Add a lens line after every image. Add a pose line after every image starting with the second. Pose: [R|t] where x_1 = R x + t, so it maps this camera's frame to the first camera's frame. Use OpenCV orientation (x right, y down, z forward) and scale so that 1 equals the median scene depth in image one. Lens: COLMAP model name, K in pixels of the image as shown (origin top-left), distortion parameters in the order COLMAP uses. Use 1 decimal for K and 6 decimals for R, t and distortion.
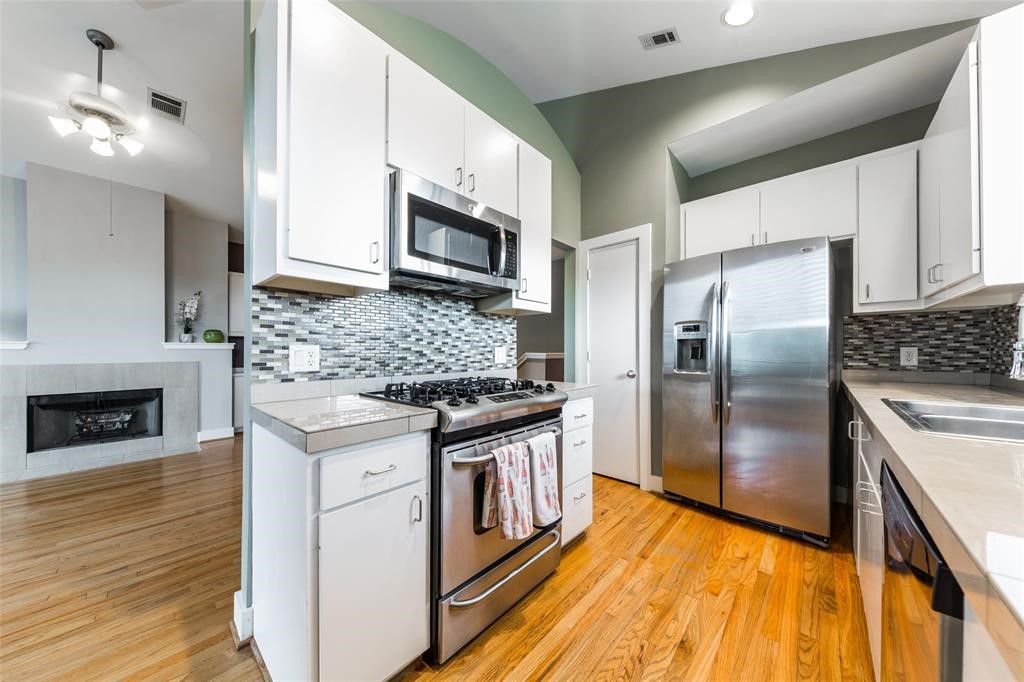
lens RADIAL K [[339.4, 0, 511.4], [0, 339.4, 347.9], [0, 0, 1]] dist [0.000691, -0.000024]
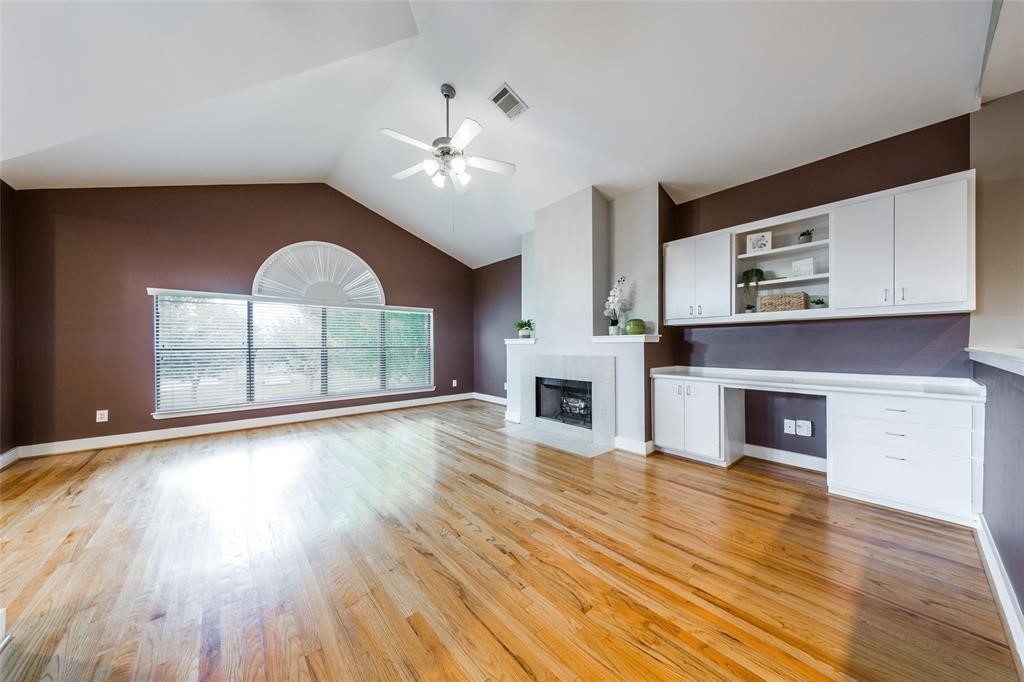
lens RADIAL K [[339.4, 0, 511.4], [0, 339.4, 347.9], [0, 0, 1]] dist [0.000691, -0.000024]
pose [[-0.126708, 0.008736, -0.991902, -0.034257], [0.010410, 0.999918, 0.007476, 0.032524], [0.991885, -0.009378, -0.126788, 3.593389]]
